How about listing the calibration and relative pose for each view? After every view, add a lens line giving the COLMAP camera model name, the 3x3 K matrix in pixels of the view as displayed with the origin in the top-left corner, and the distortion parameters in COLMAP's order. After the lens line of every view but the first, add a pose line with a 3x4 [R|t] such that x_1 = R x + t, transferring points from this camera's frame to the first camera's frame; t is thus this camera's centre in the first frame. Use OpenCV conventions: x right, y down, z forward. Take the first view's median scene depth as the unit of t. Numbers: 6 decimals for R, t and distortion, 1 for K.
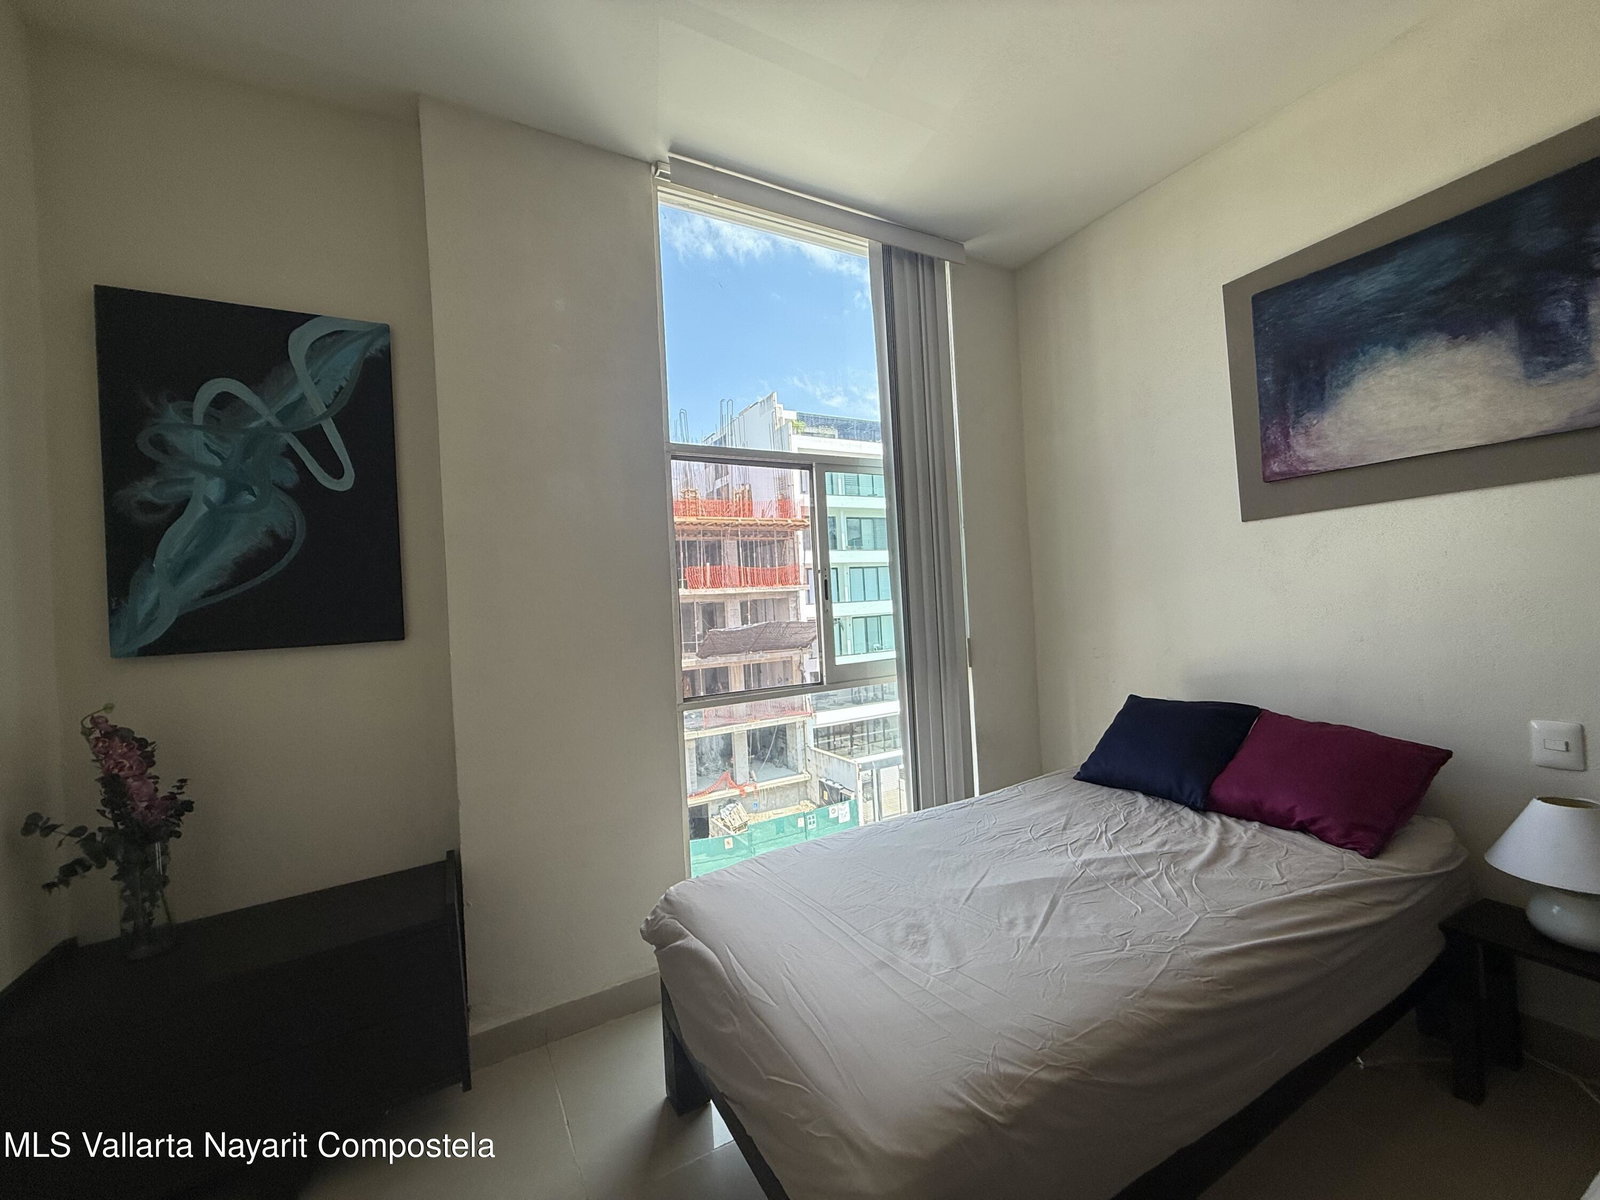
lens RADIAL K [[637.9, 0, 795.4], [0, 637.9, 599.6], [0, 0, 1]] dist [-0.000090, -0.000133]
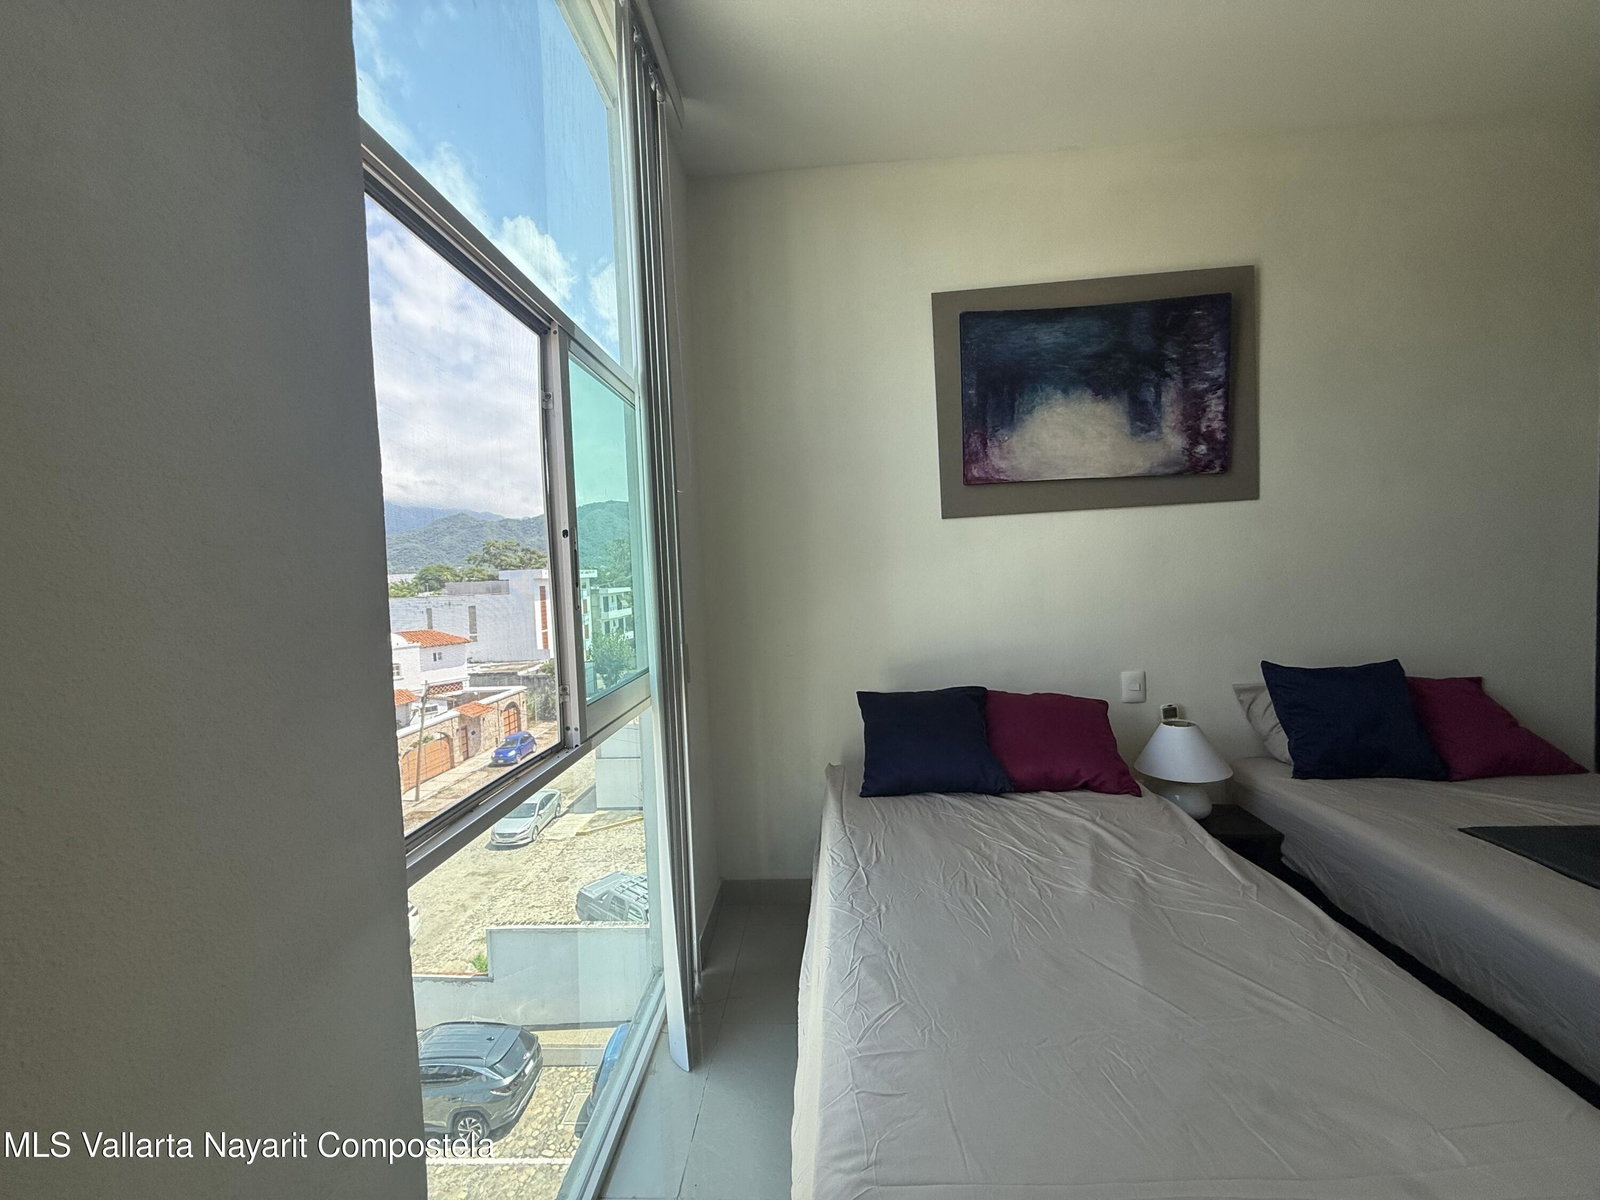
lens RADIAL K [[637.9, 0, 795.4], [0, 637.9, 599.6], [0, 0, 1]] dist [-0.000090, -0.000133]
pose [[0.537131, -0.004485, 0.843487, -0.413298], [0.006972, 0.999975, 0.000878, 0.015511], [-0.843470, 0.005409, 0.537149, 0.749772]]
